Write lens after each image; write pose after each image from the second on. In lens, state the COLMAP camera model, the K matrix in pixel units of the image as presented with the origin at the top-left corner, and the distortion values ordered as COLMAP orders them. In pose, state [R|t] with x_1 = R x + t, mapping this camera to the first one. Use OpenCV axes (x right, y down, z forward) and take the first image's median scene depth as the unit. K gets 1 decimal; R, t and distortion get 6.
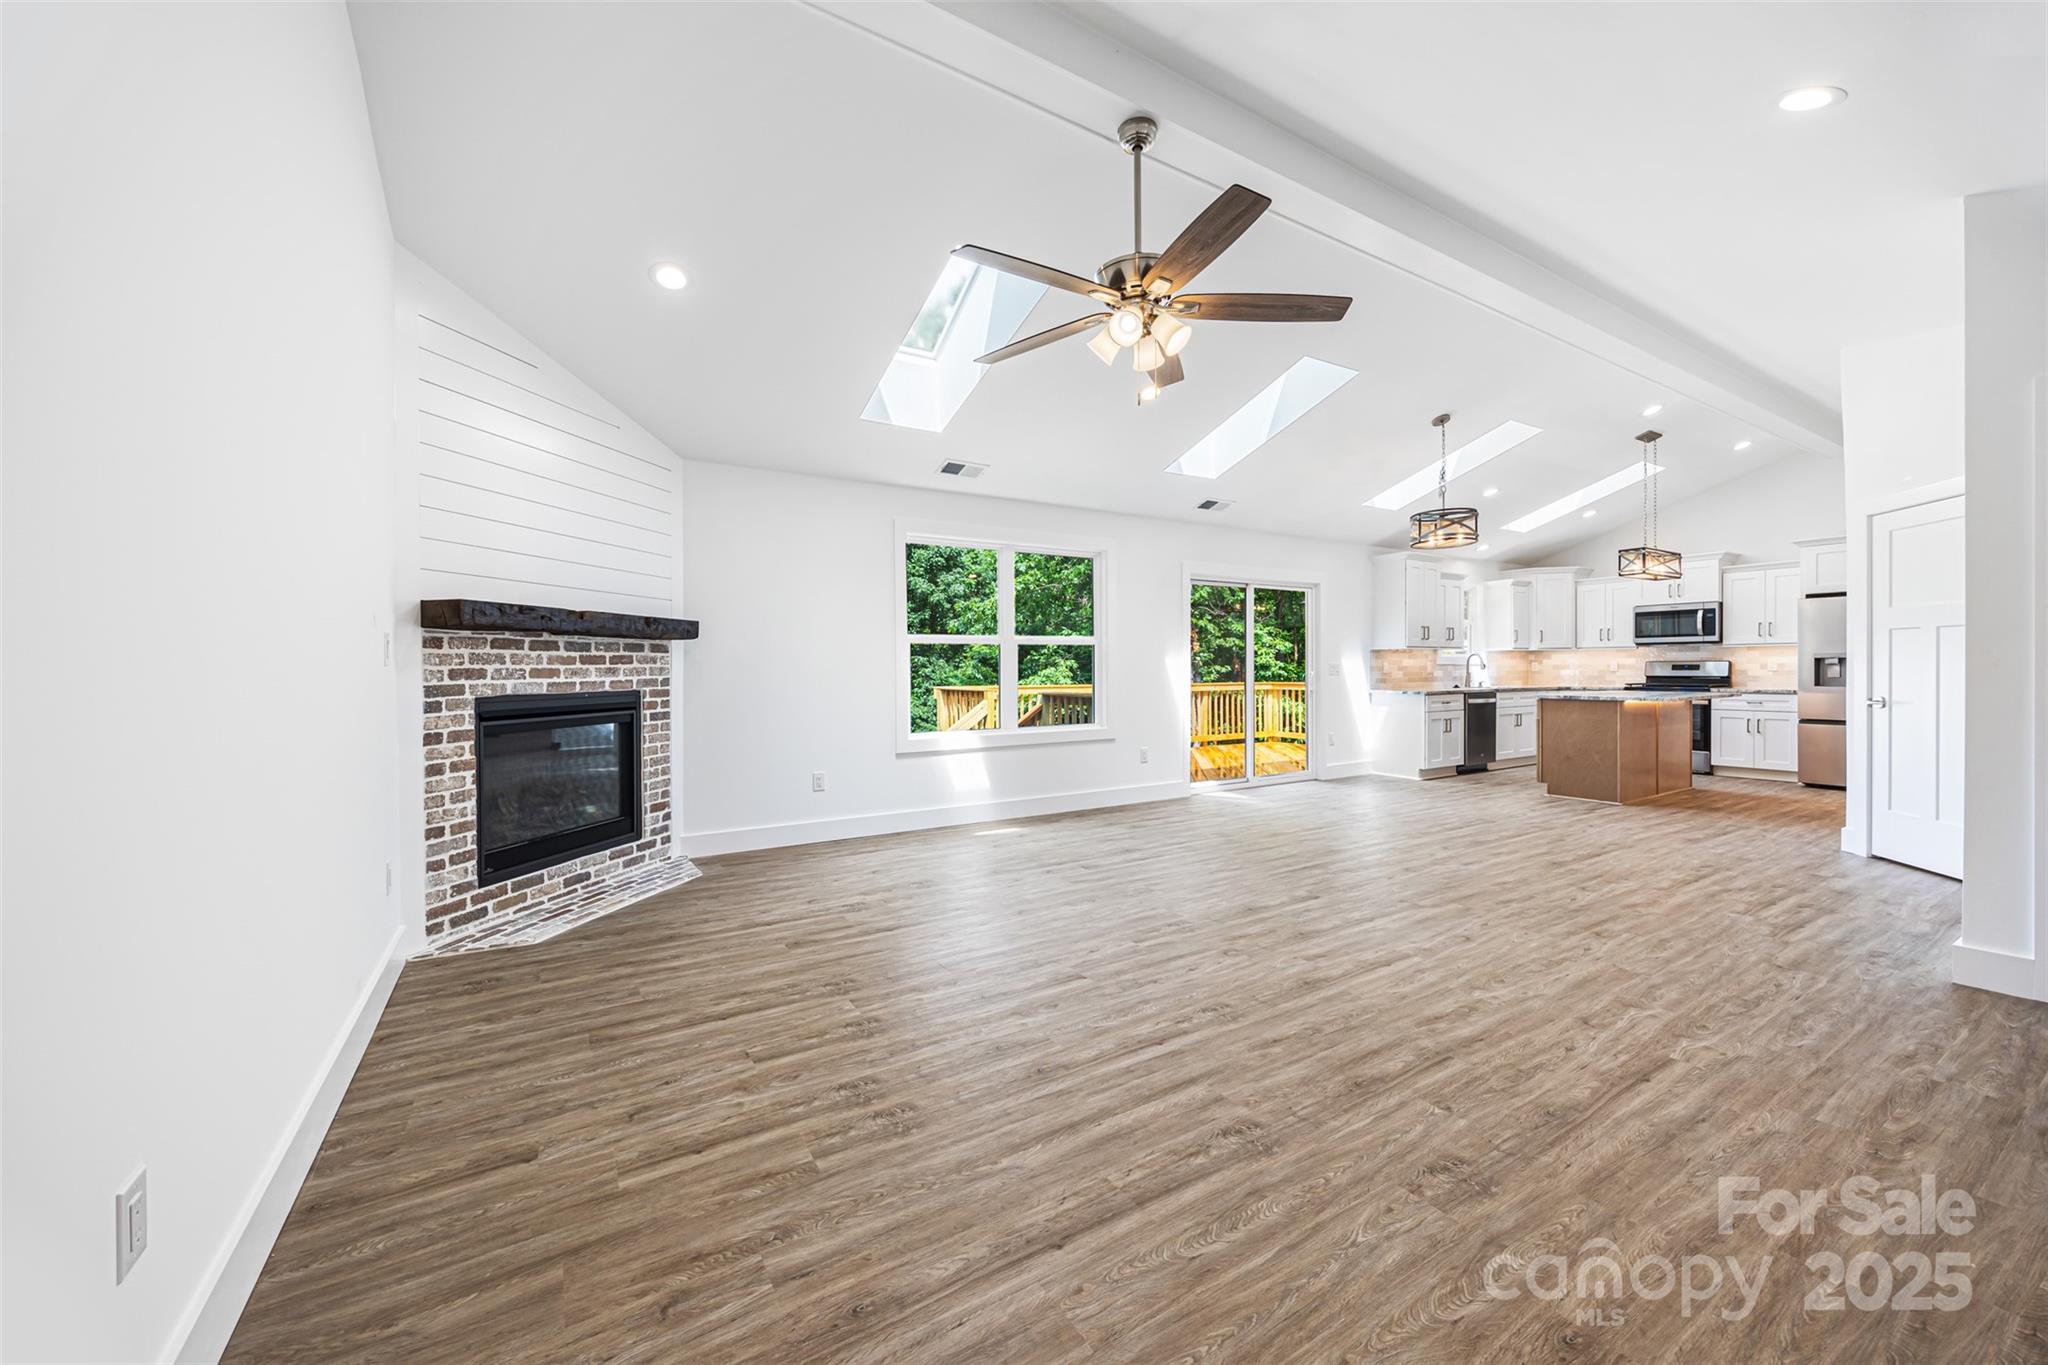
lens RADIAL K [[781.4, 0, 1016.9], [0, 781.4, 677.8], [0, 0, 1]] dist [-0.004395, -0.000809]
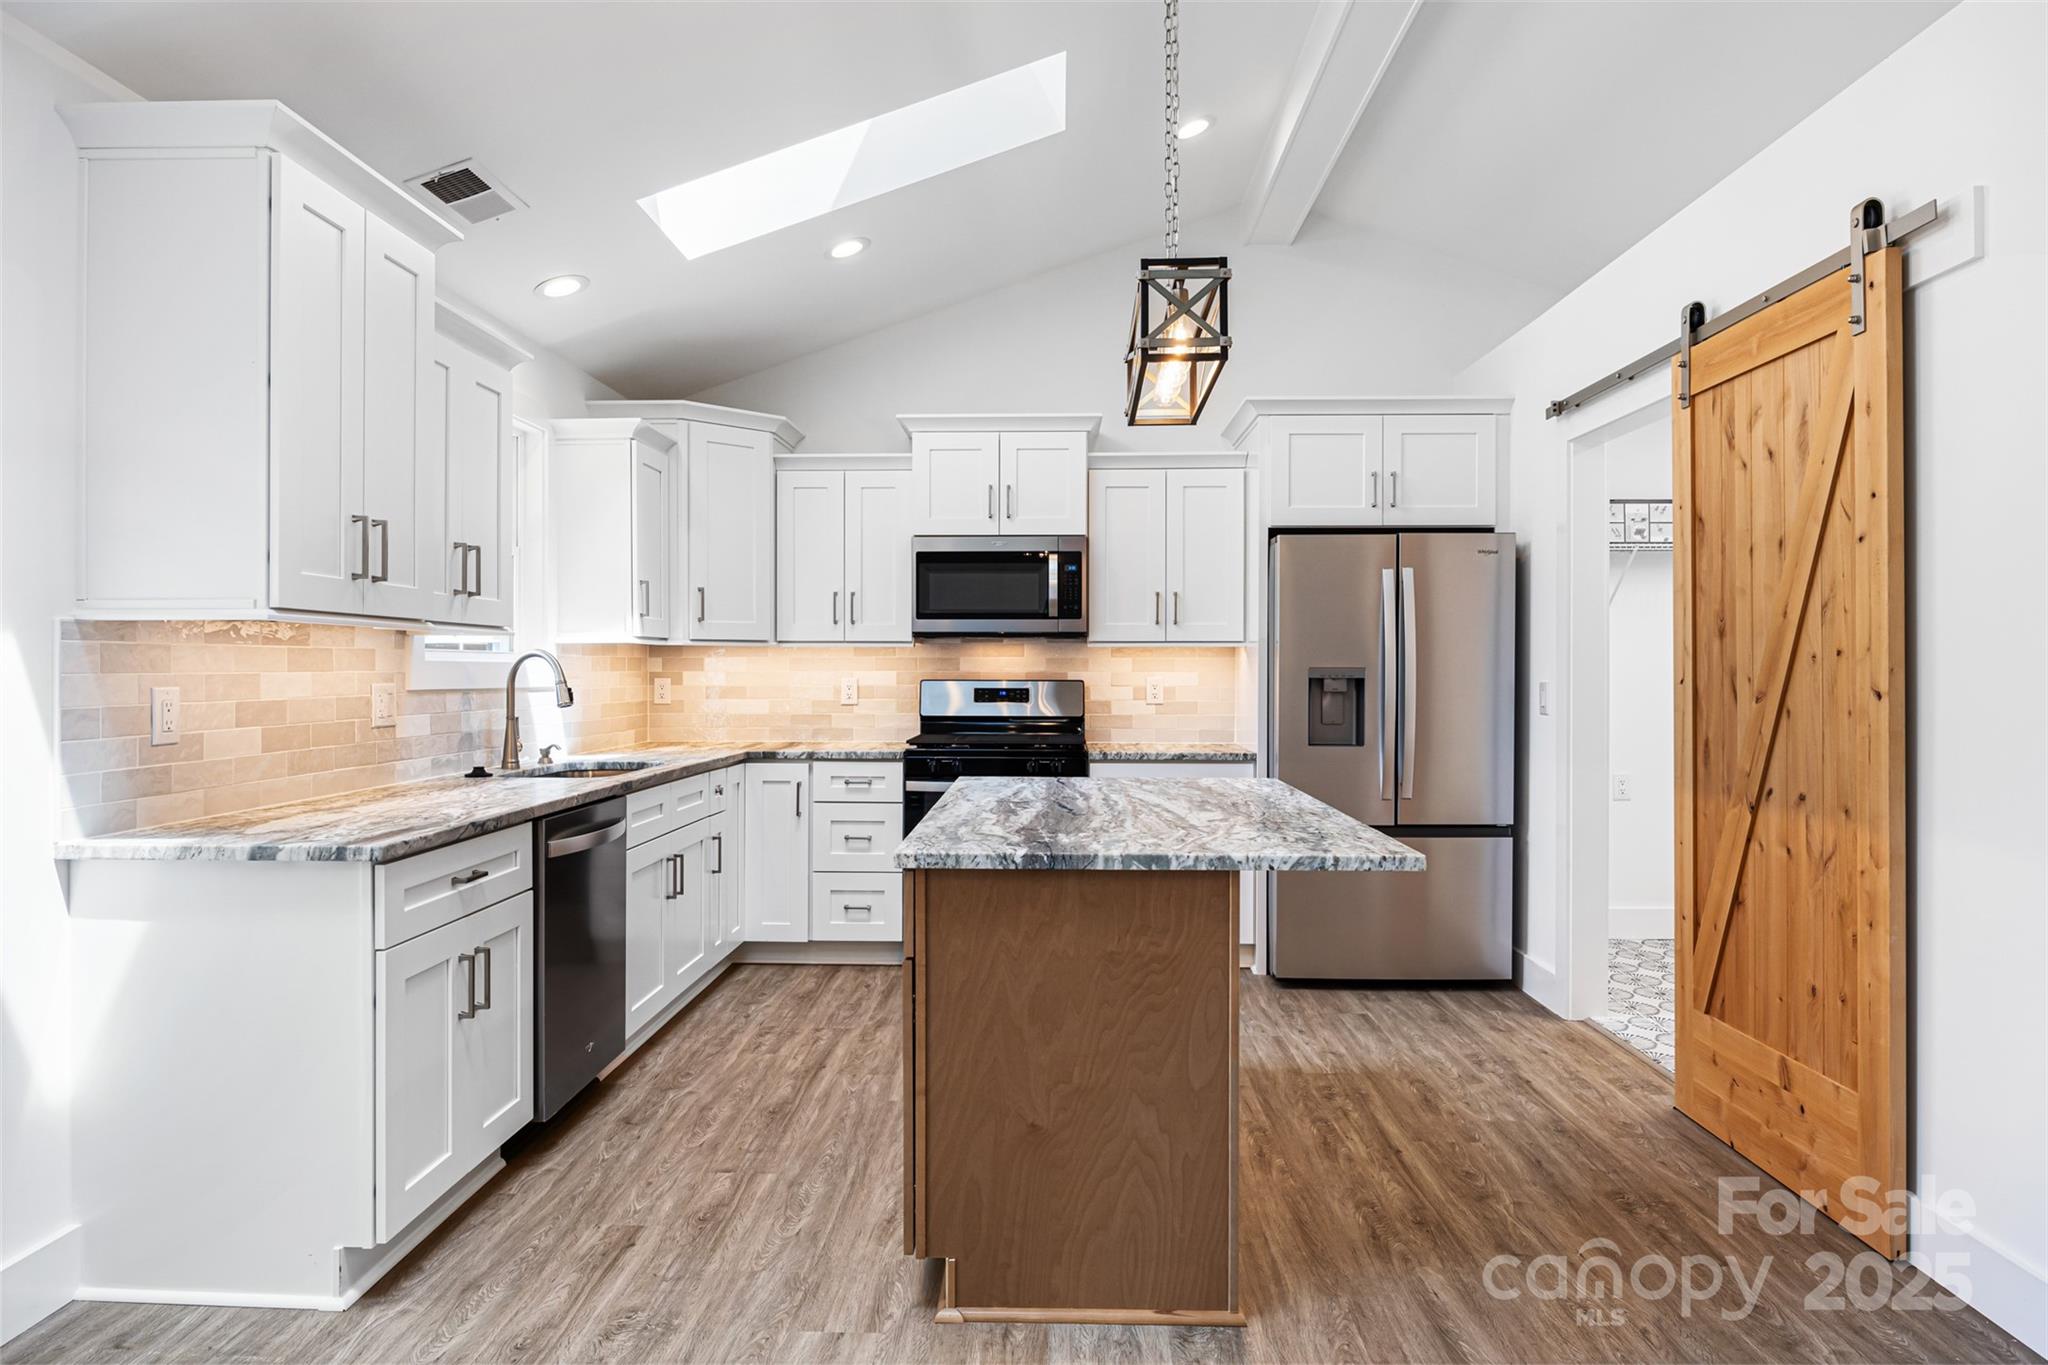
lens RADIAL K [[1226.0, 0, 1031.3], [0, 1226.0, 674.9], [0, 0, 1]] dist [-0.012909, 0.003778]
pose [[0.543478, 0.004054, 0.839414, 0.341738], [0.005373, 0.999951, -0.008308, -0.019597], [-0.839406, 0.009026, 0.543429, 0.666646]]
